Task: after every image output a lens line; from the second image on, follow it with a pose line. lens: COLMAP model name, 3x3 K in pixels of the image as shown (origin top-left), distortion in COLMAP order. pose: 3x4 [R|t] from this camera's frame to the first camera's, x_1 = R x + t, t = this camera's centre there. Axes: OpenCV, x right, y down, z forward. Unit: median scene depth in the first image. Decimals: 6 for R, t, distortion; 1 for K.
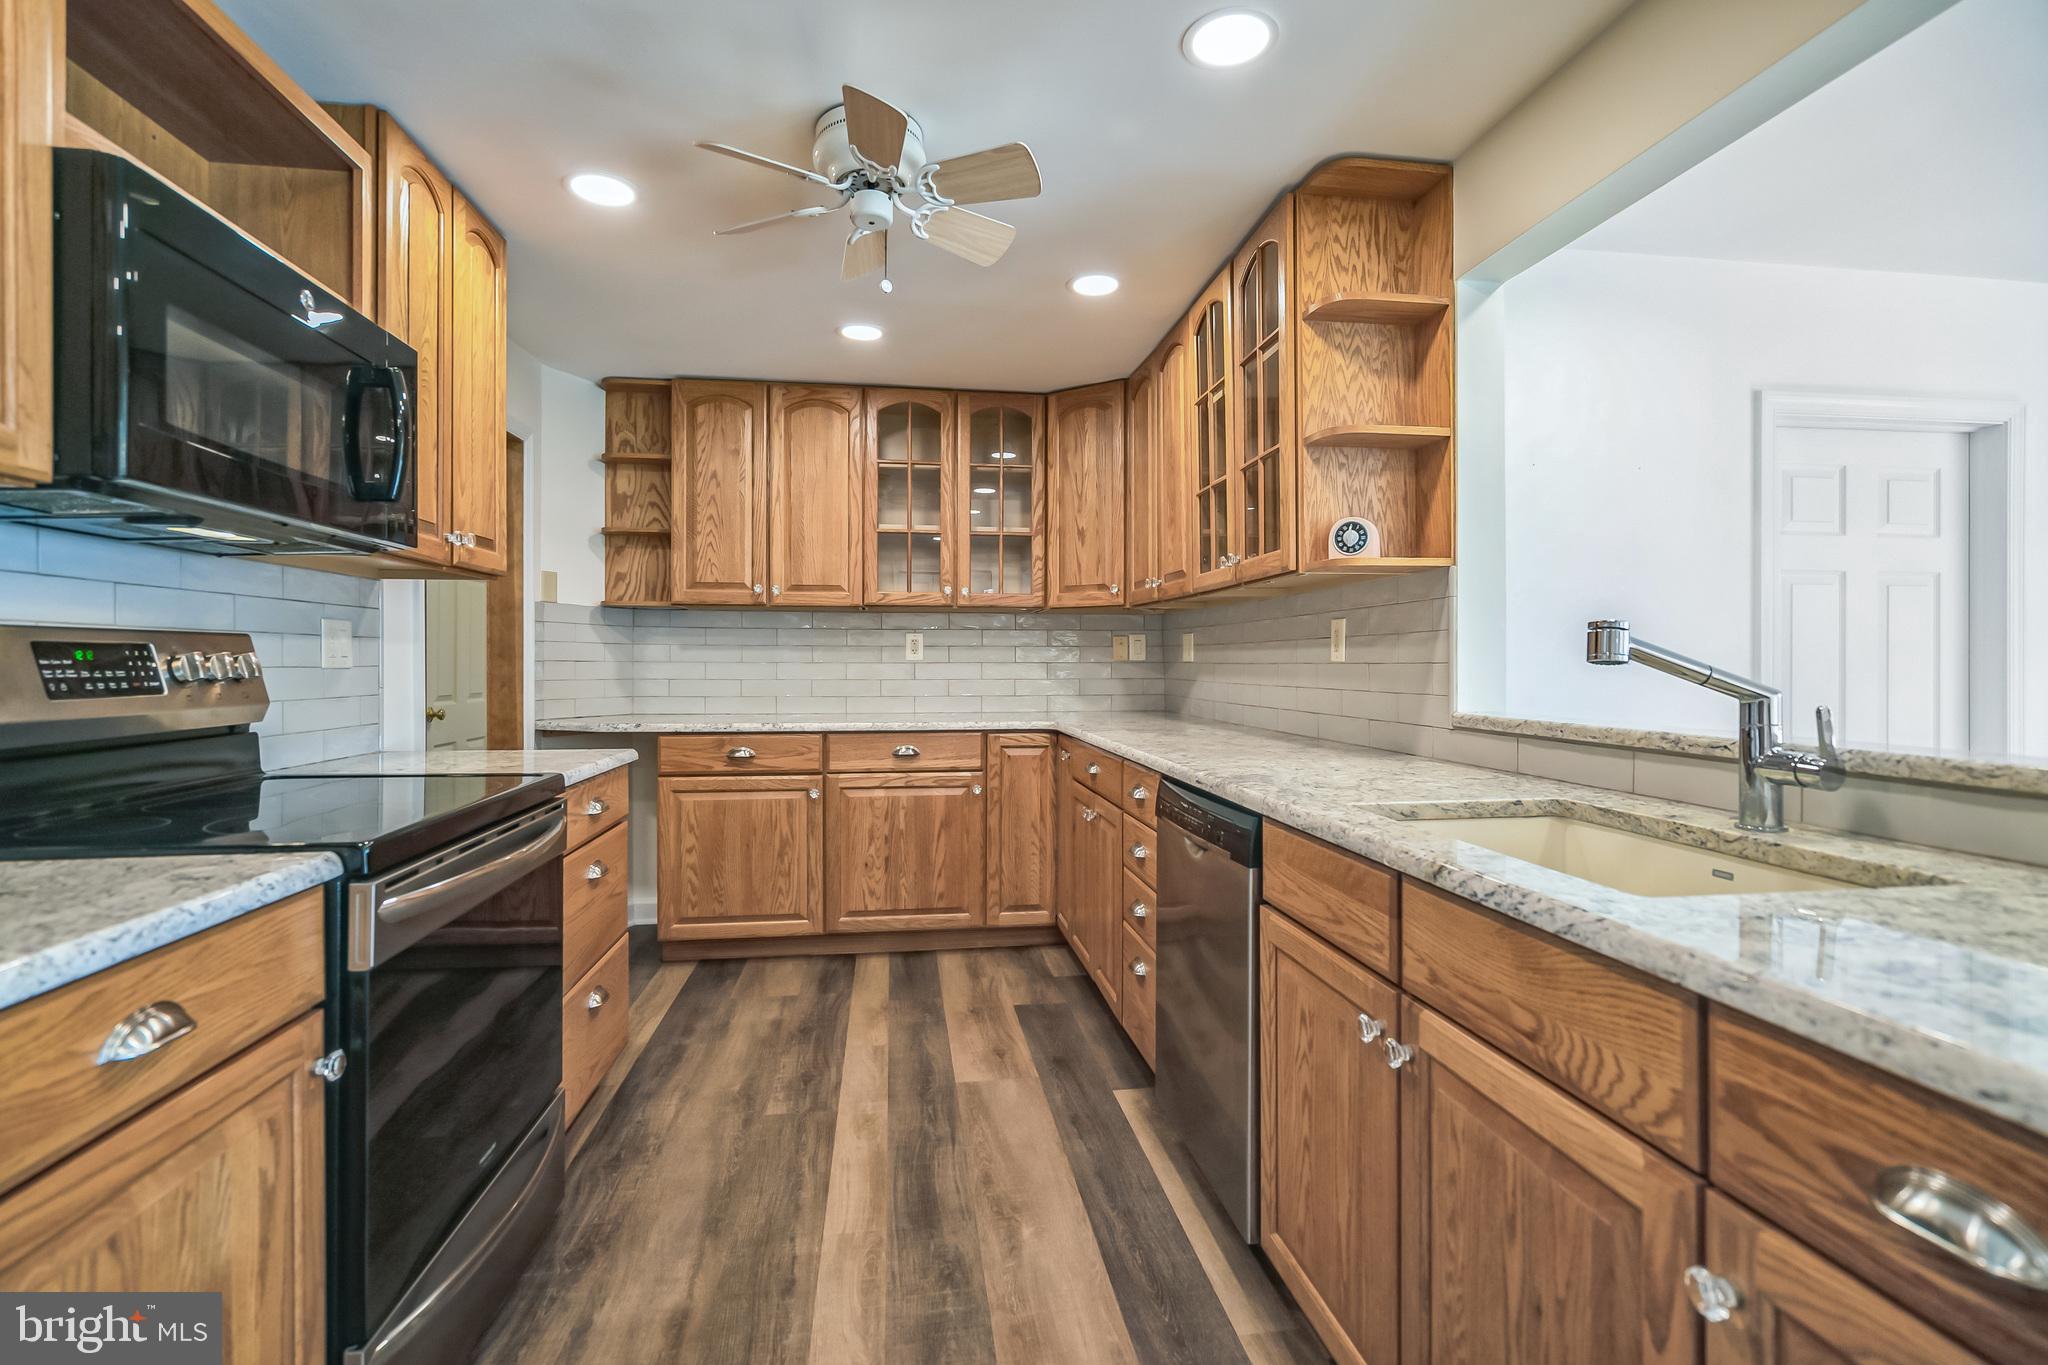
lens RADIAL K [[933.7, 0, 1028.0], [0, 933.7, 659.2], [0, 0, 1]] dist [-0.008195, 0.004284]
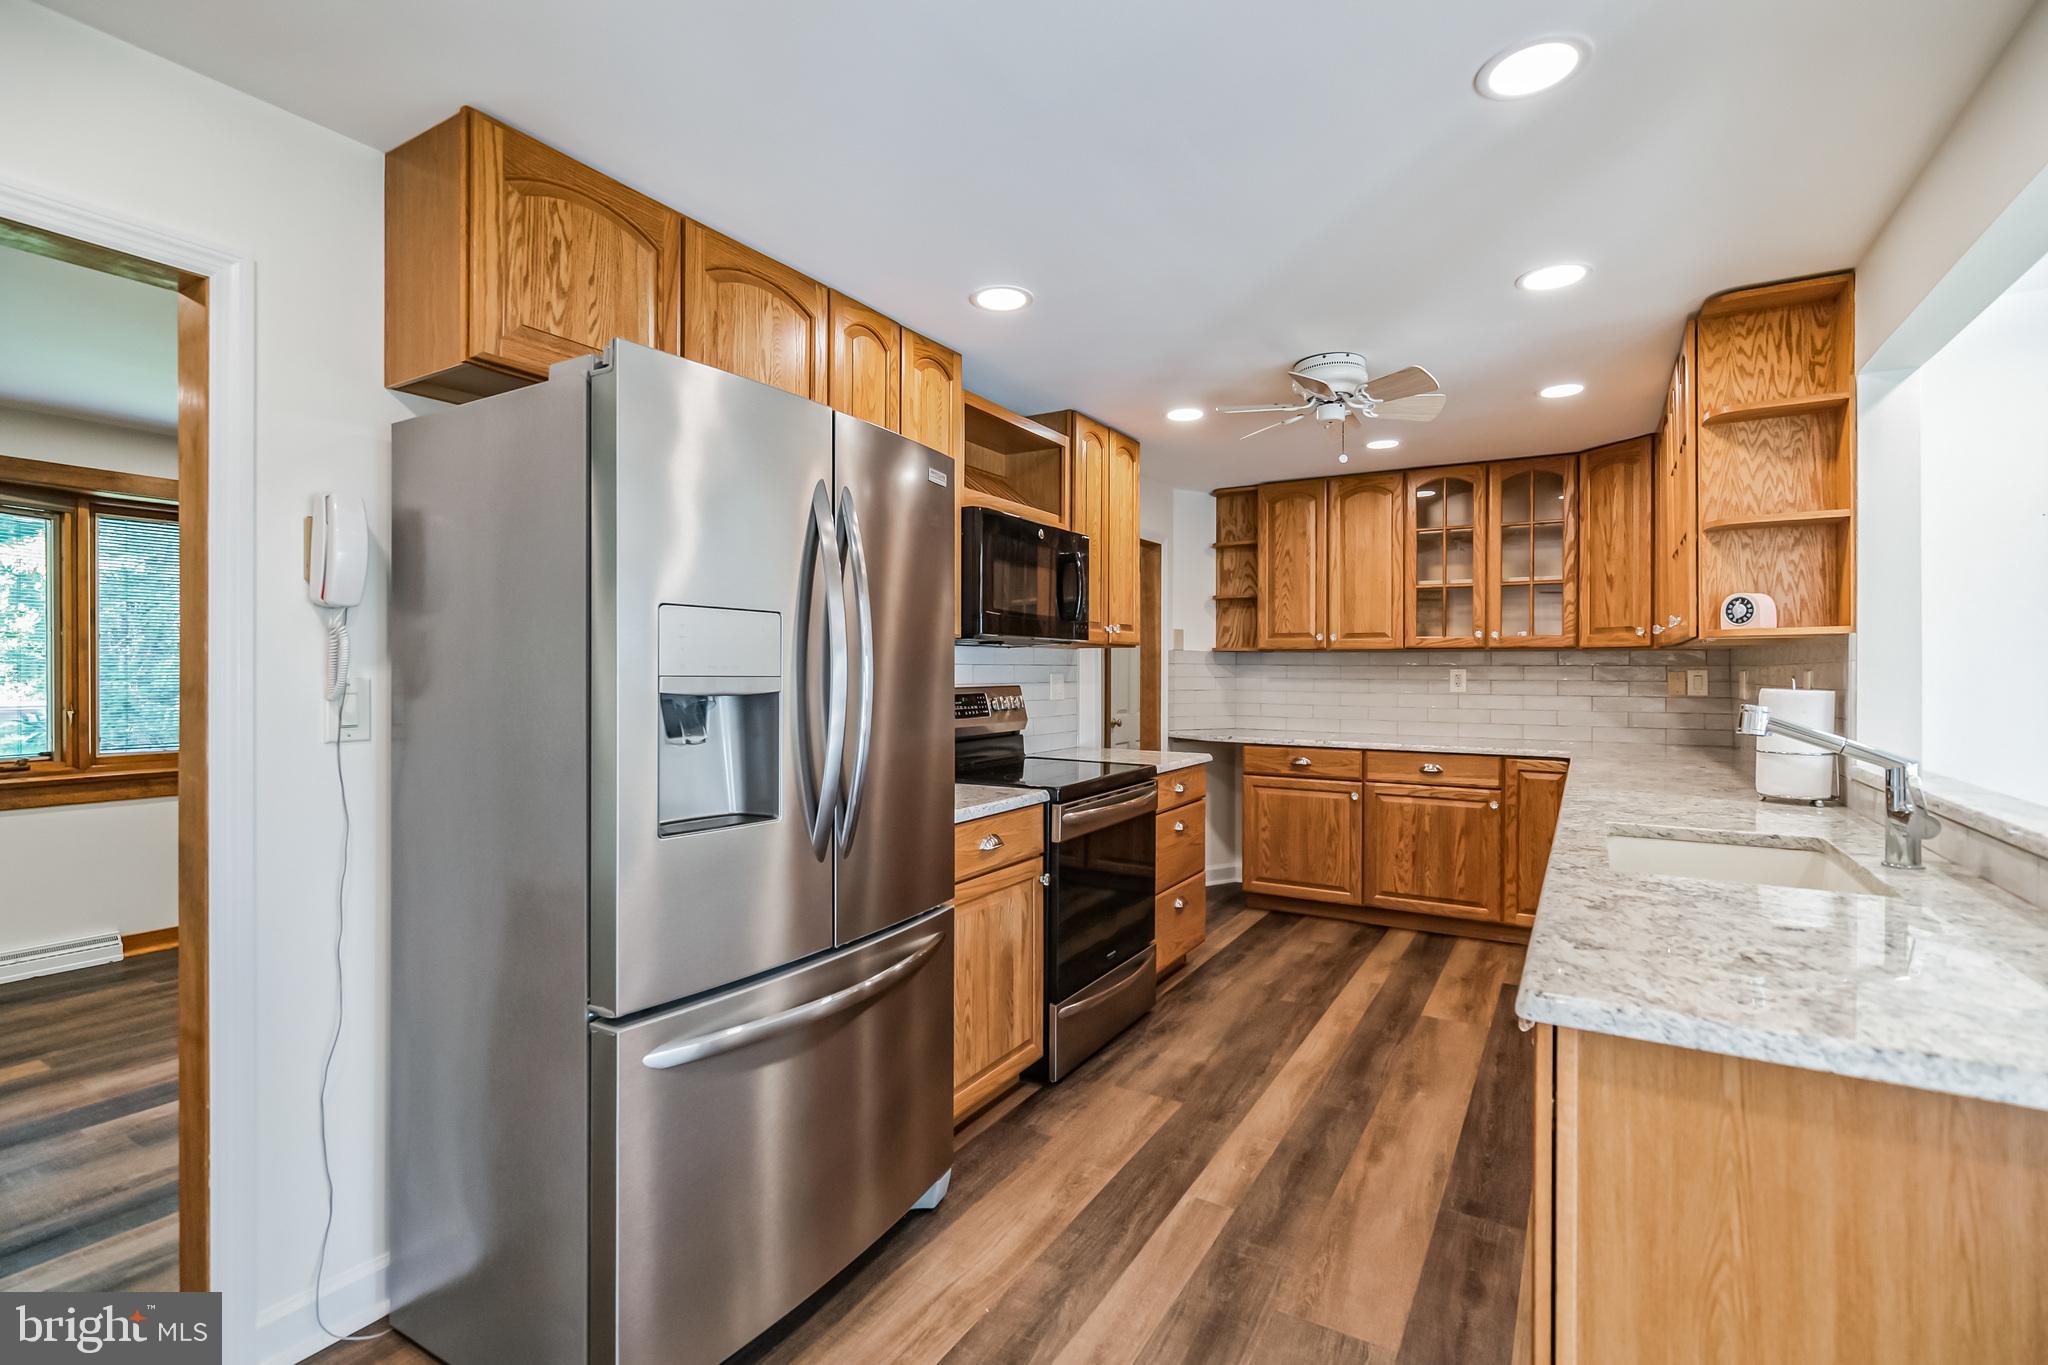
lens RADIAL K [[908.6, 0, 1047.7], [0, 908.6, 678.1], [0, 0, 1]] dist [-0.001506, 0.000665]
pose [[0.785342, 0.007903, -0.619011, 0.266797], [-0.002547, 0.999951, 0.009534, -0.038849], [0.619056, -0.005911, 0.785324, -0.316552]]
